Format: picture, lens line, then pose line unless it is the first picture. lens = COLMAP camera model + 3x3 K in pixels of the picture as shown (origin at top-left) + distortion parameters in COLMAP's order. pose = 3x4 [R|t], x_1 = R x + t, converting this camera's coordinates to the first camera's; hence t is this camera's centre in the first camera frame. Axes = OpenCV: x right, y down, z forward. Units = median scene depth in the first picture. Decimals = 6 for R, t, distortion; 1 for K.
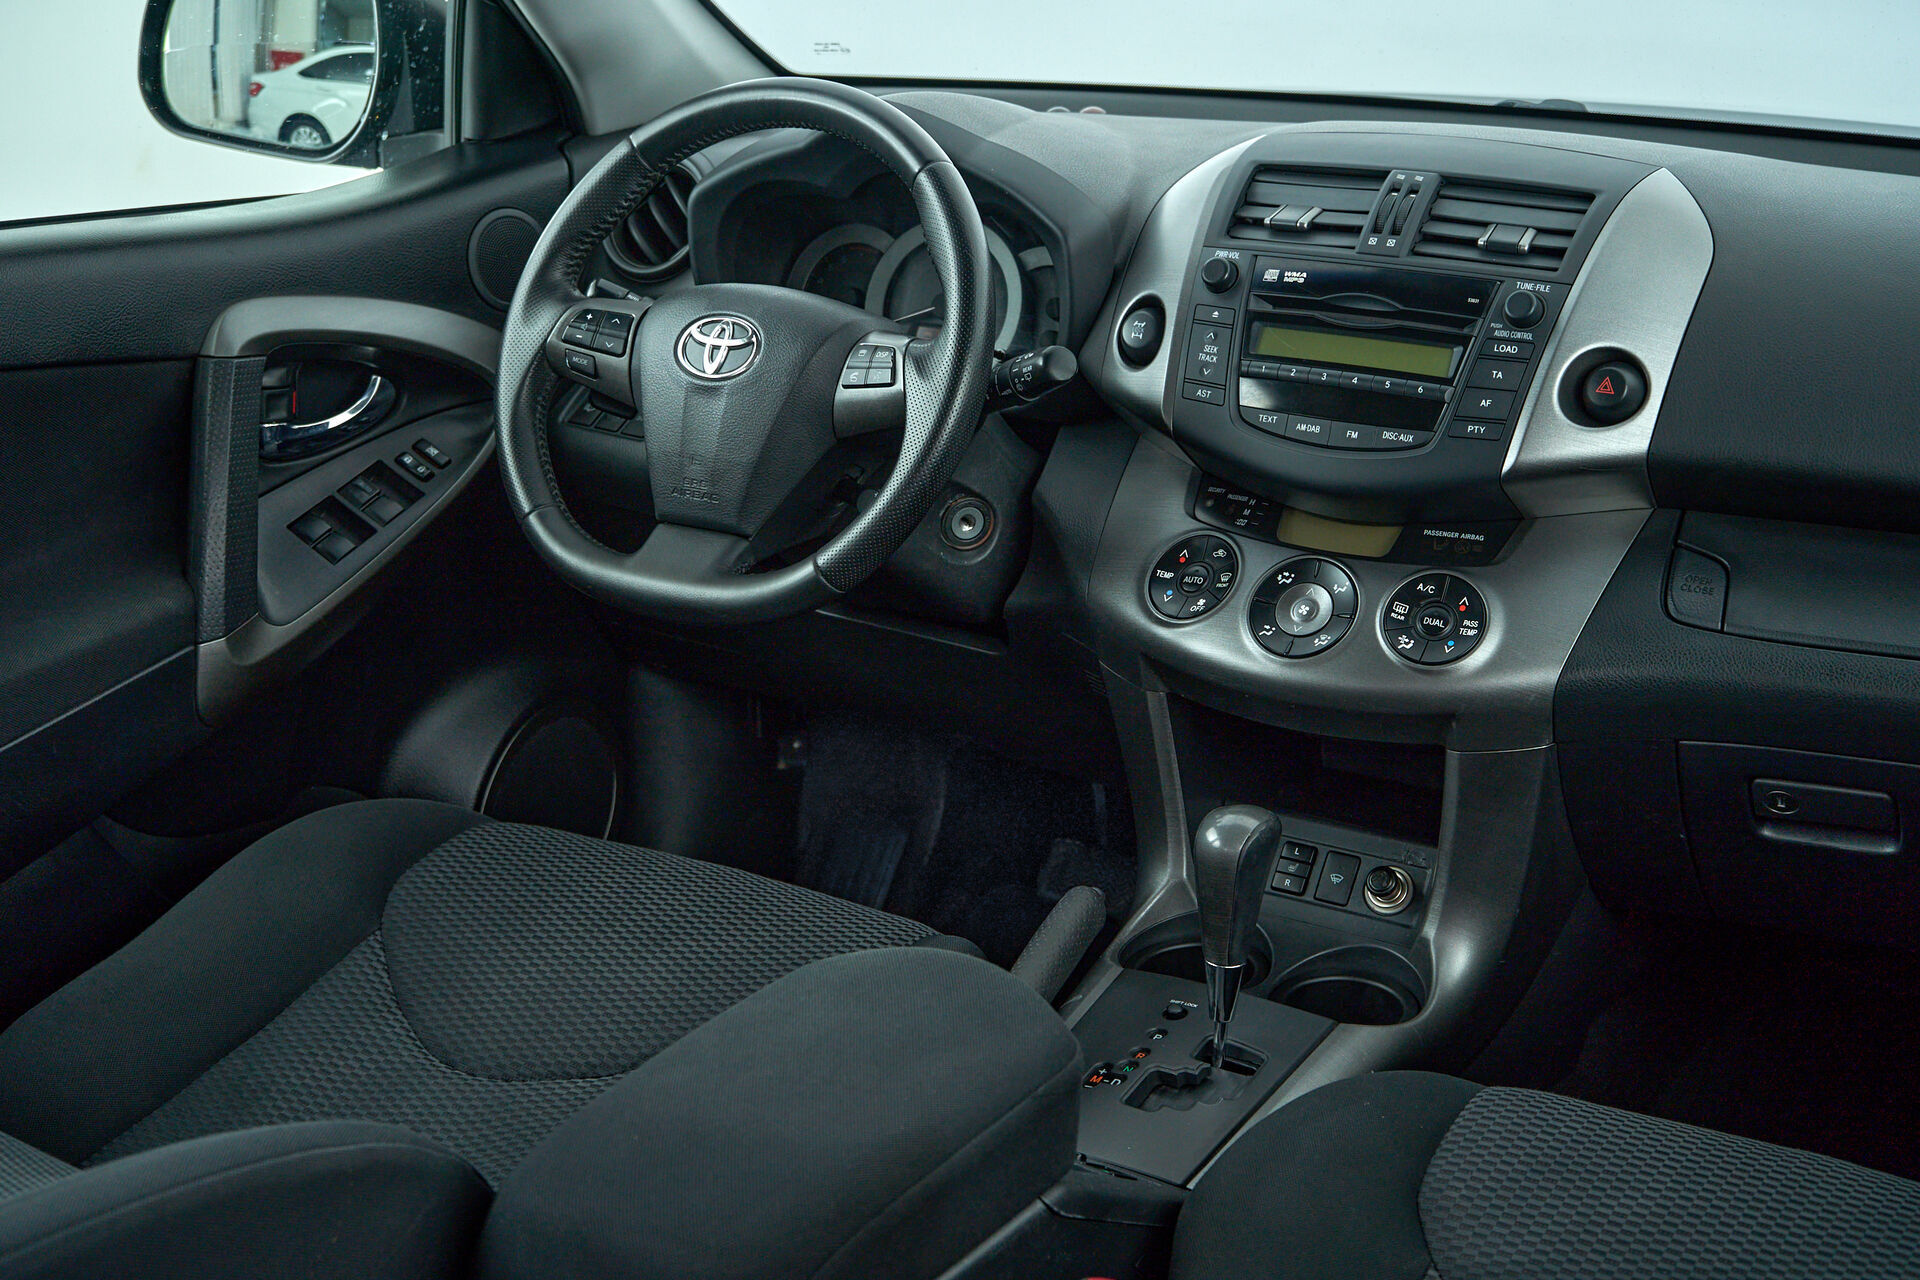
lens RADIAL K [[2842.2, 0, 960.0], [0, 2842.2, 640.0], [0, 0, 1]] dist [-0.033452, 0.017246]
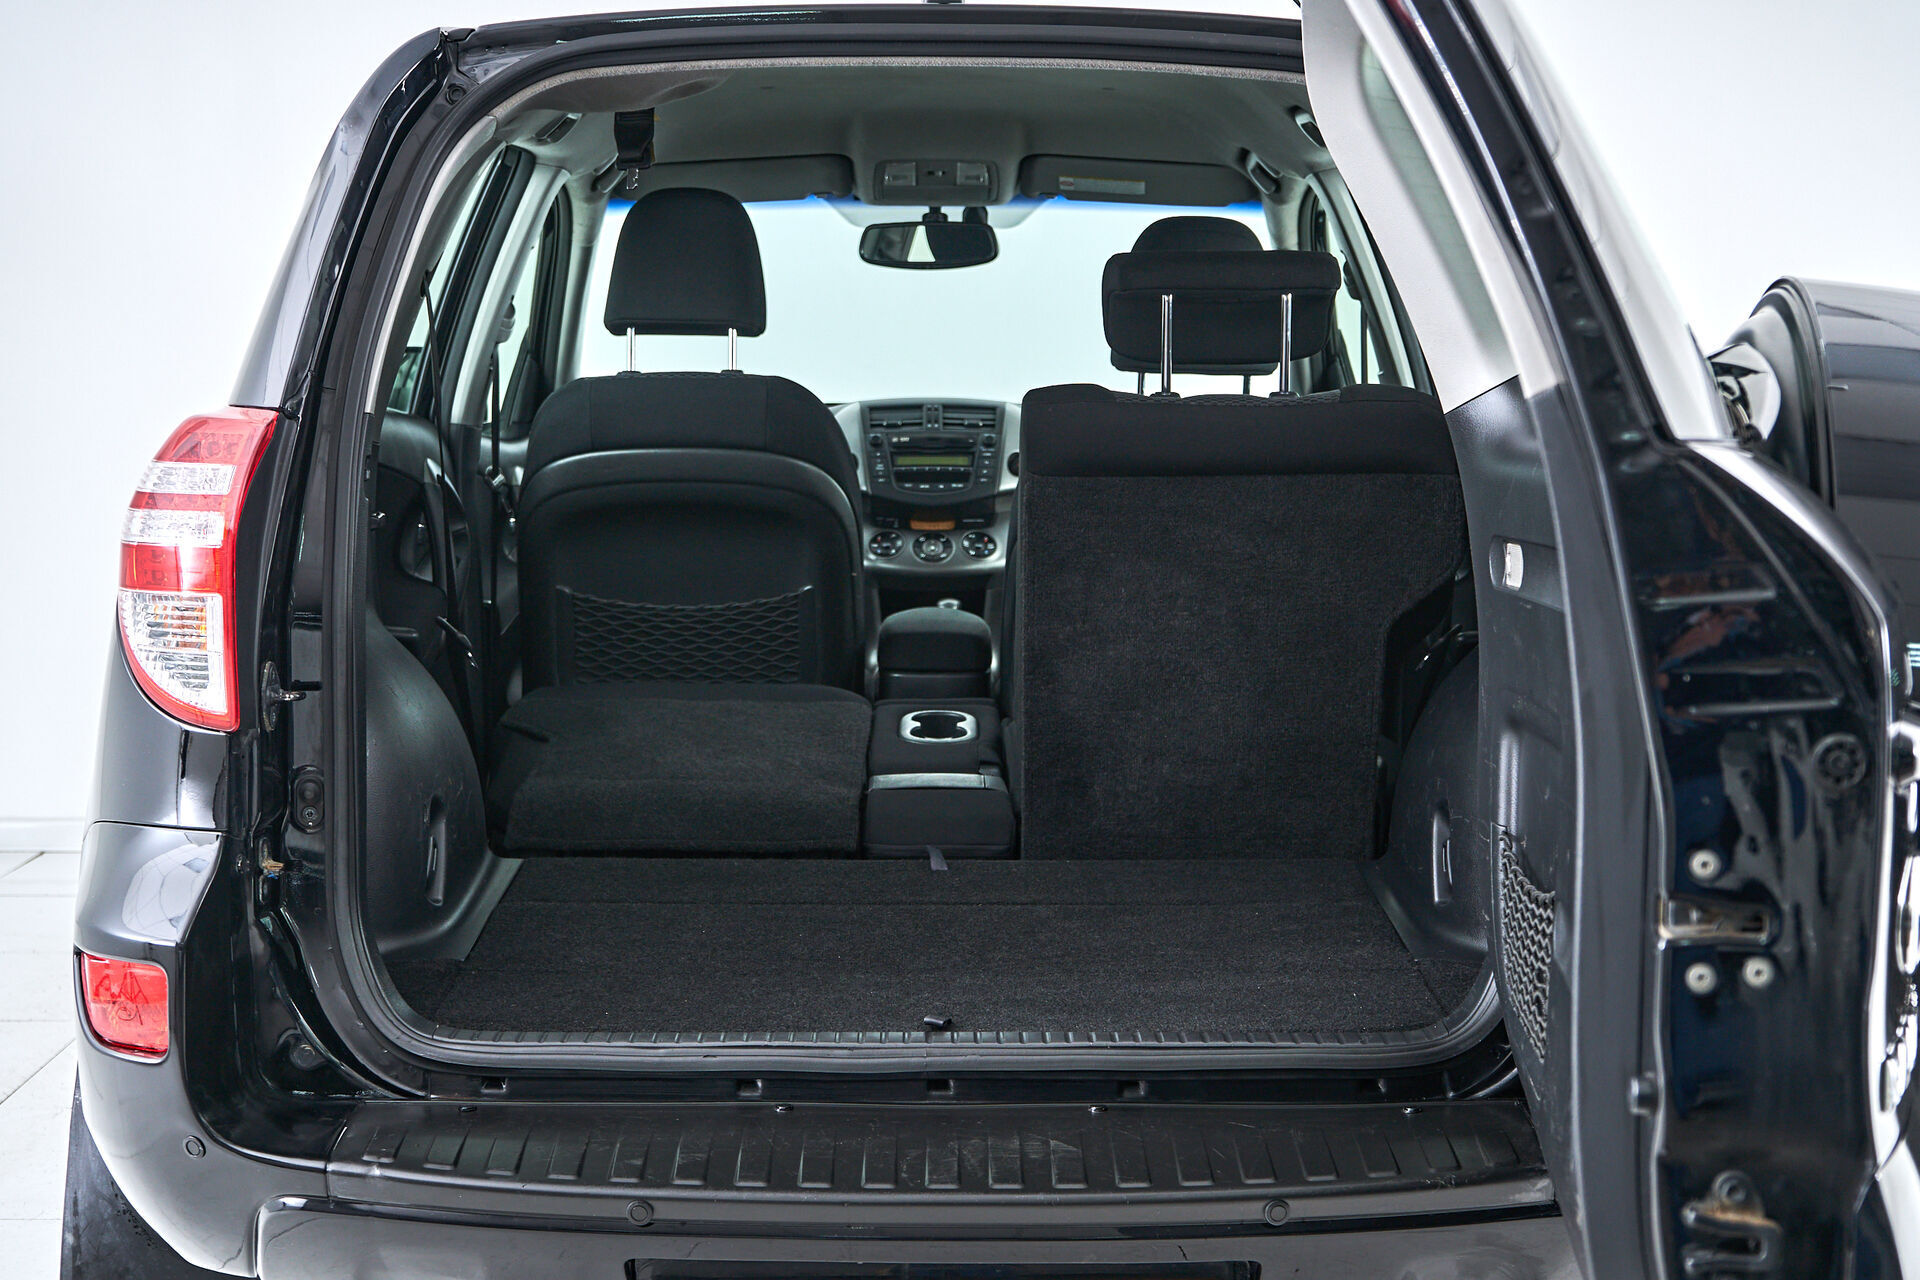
lens RADIAL K [[2842.2, 0, 960.0], [0, 2842.2, 640.0], [0, 0, 1]] dist [-0.033452, 0.017246]
pose [[0.844535, -0.053265, 0.532844, -1.378496], [0.165165, 0.972438, -0.164572, 0.552129], [-0.509392, 0.226994, 0.830056, -1.365333]]
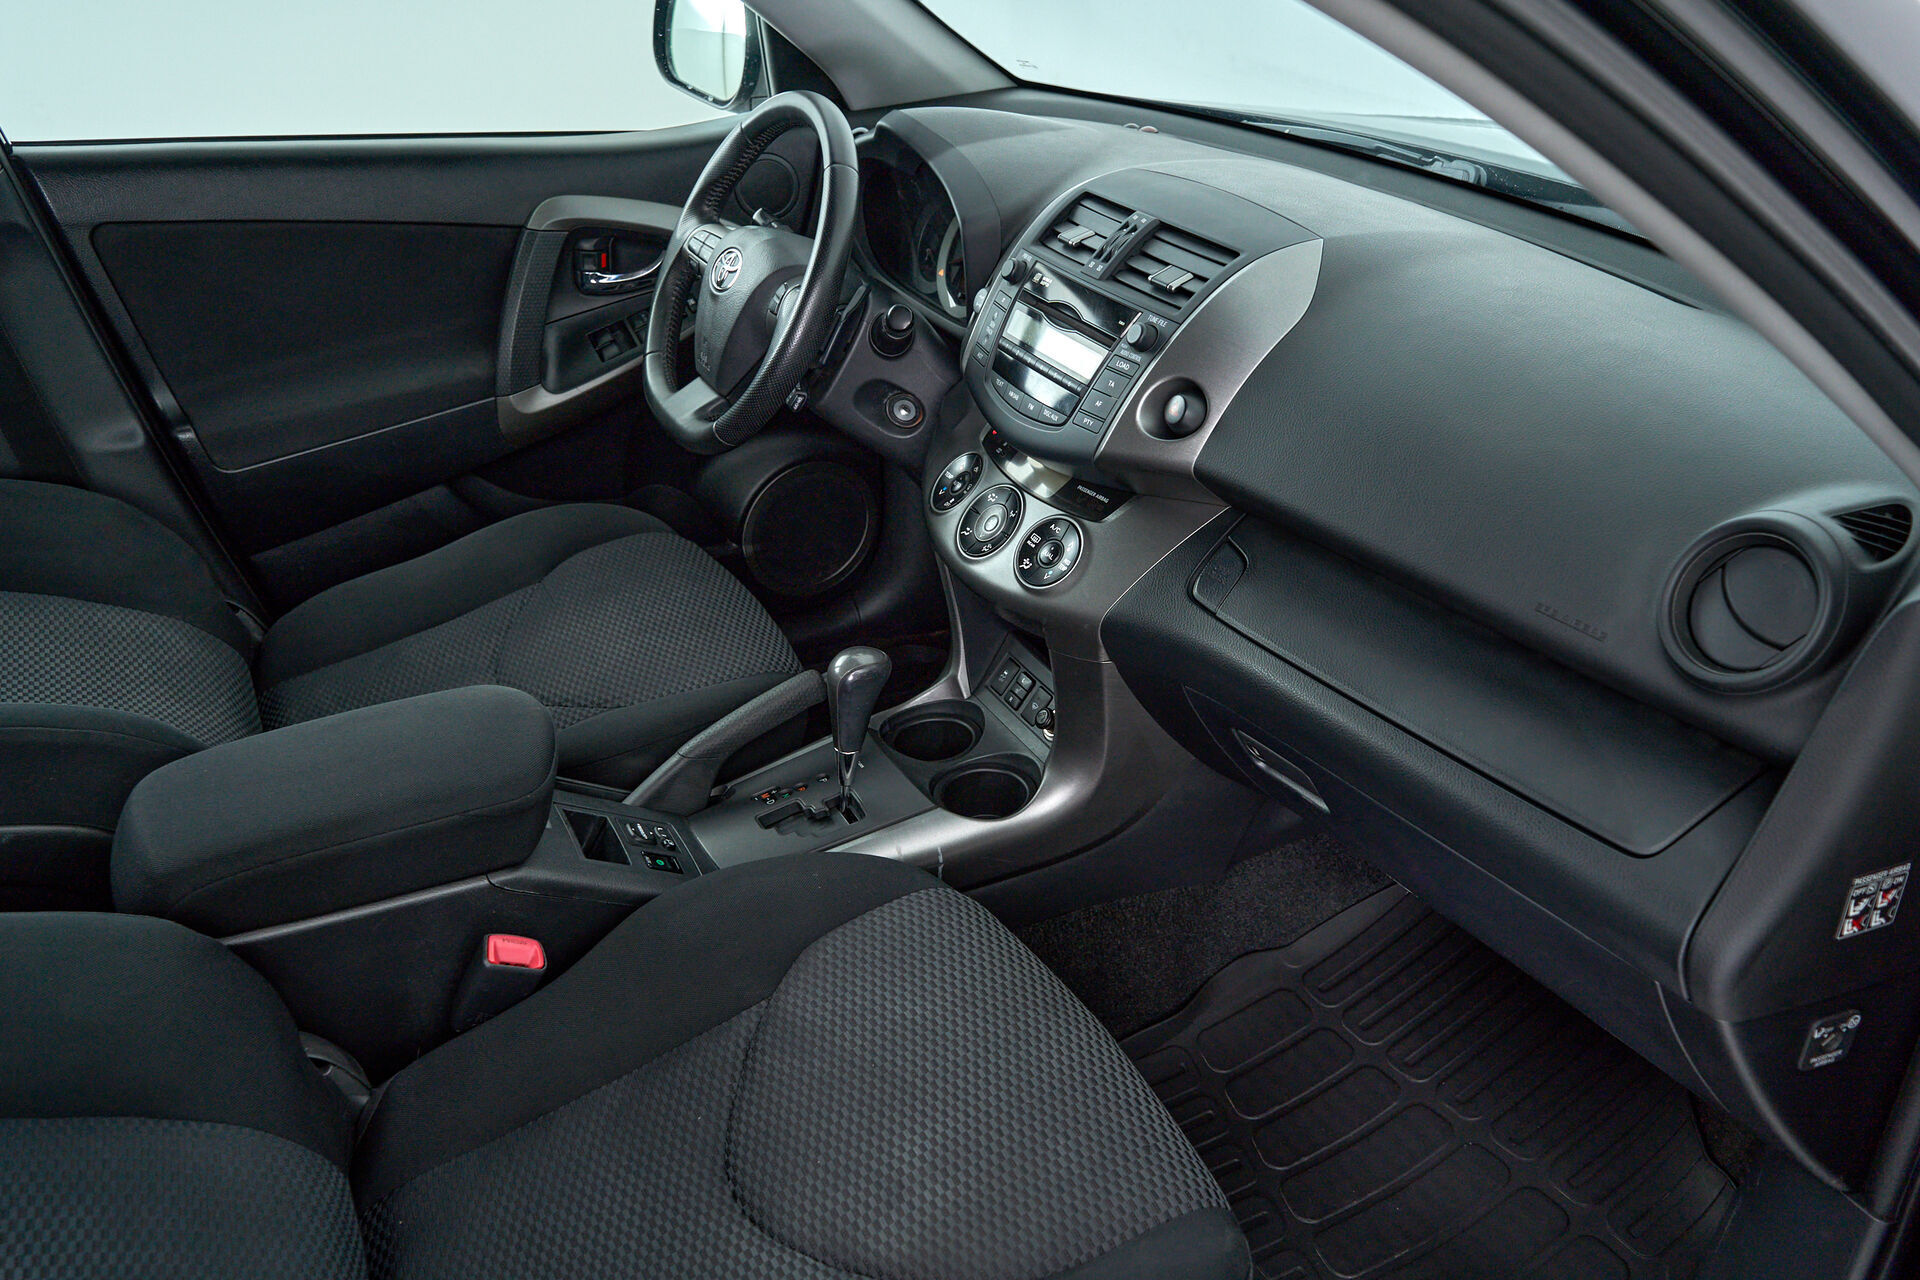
lens RADIAL K [[1563.4, 0, 987.9], [0, 1563.4, 633.7], [0, 0, 1]] dist [0.000205, -0.000629]
pose [[0.863297, 0.251164, -0.437762, 0.467657], [-0.167752, 0.960860, 0.220470, -0.127173], [0.476002, -0.116895, 0.871641, 0.314349]]
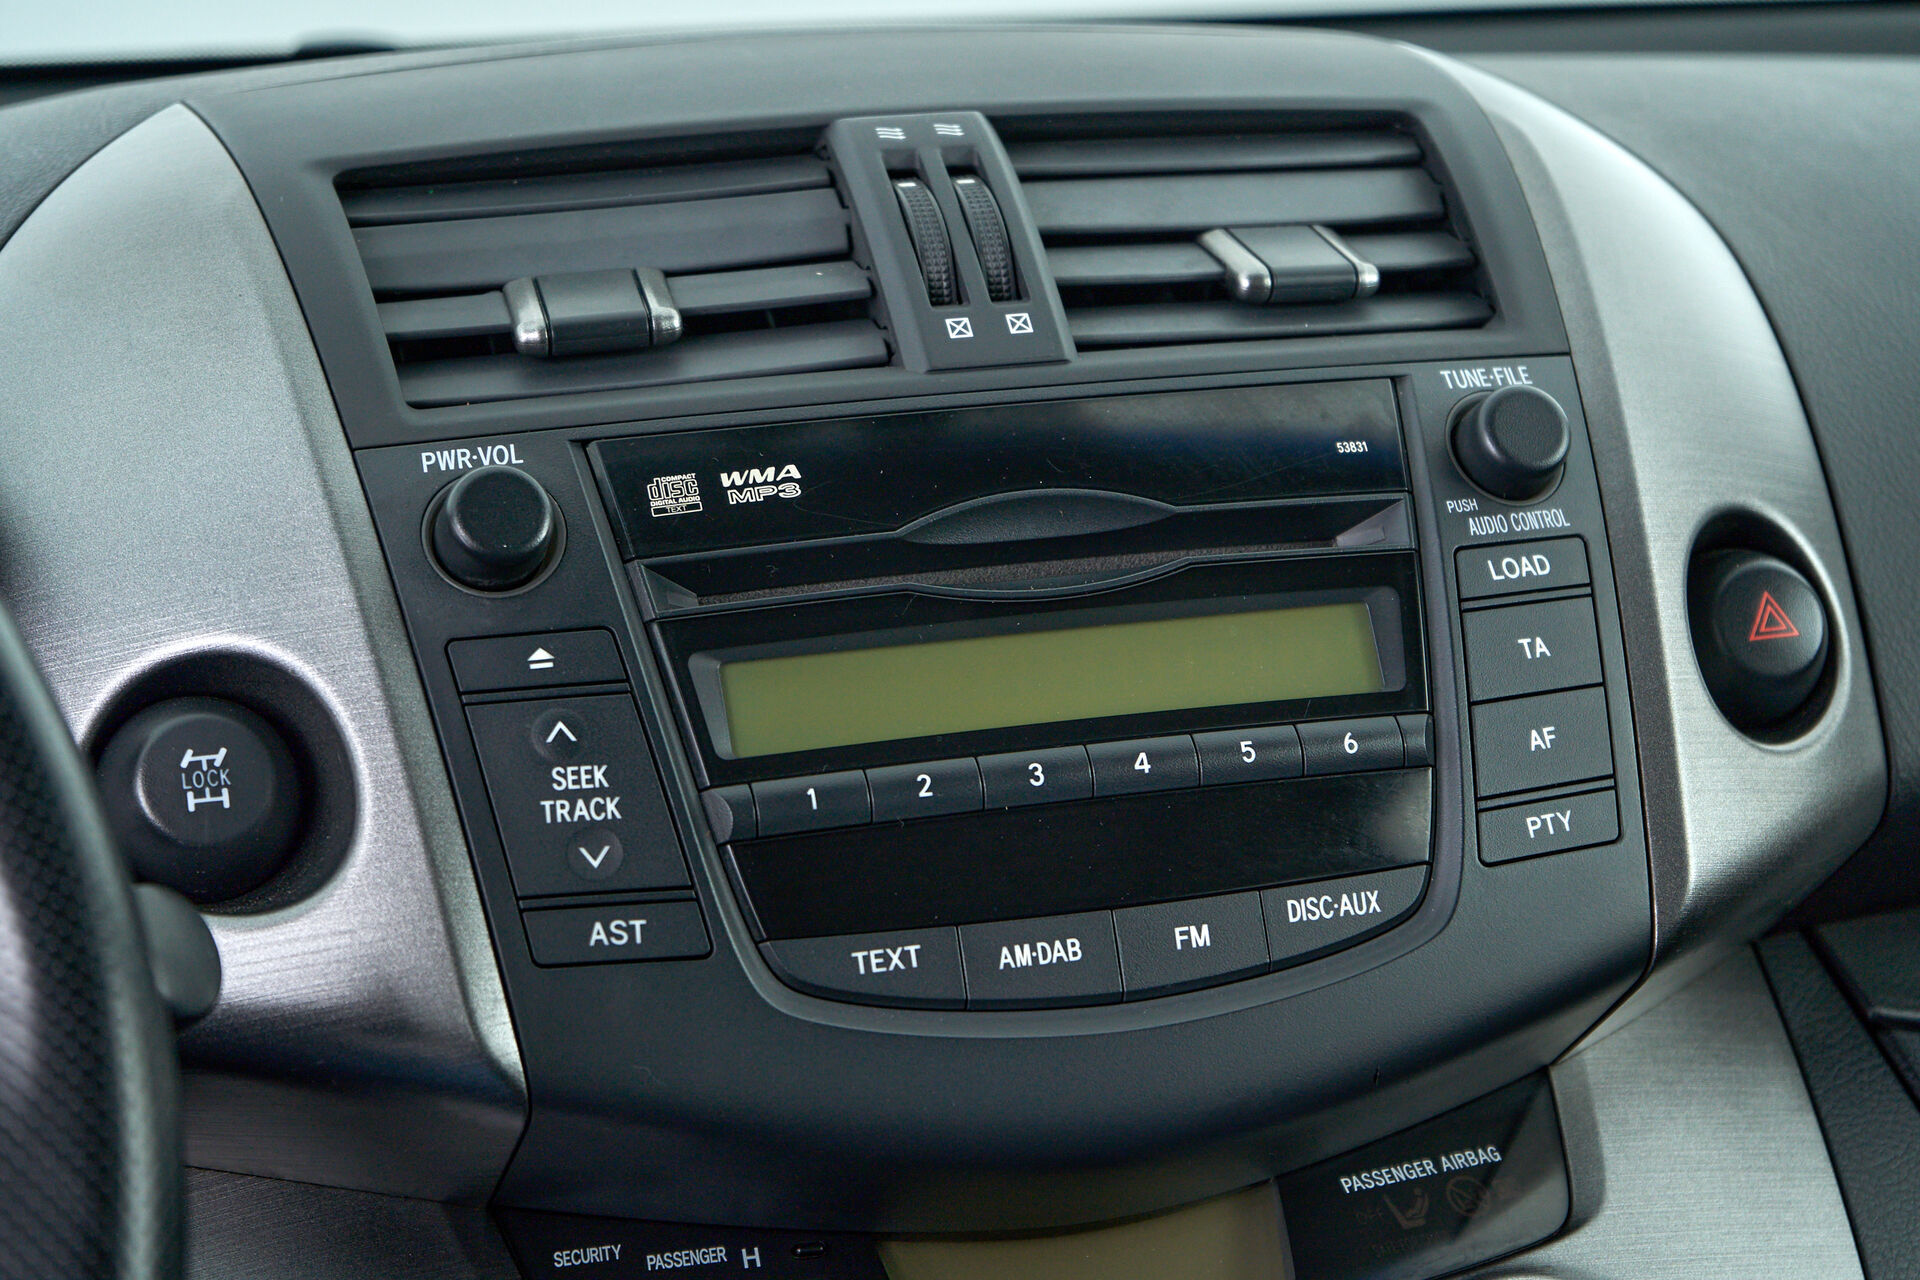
lens RADIAL K [[4043.2, 0, 983.8], [0, 4043.2, 635.6], [0, 0, 1]] dist [0.064111, 0.191326]
pose [[0.648999, -0.173591, 0.740720, -0.186205], [0.264975, 0.964235, -0.006192, -0.104360], [-0.713154, 0.200291, 0.671785, 0.705353]]
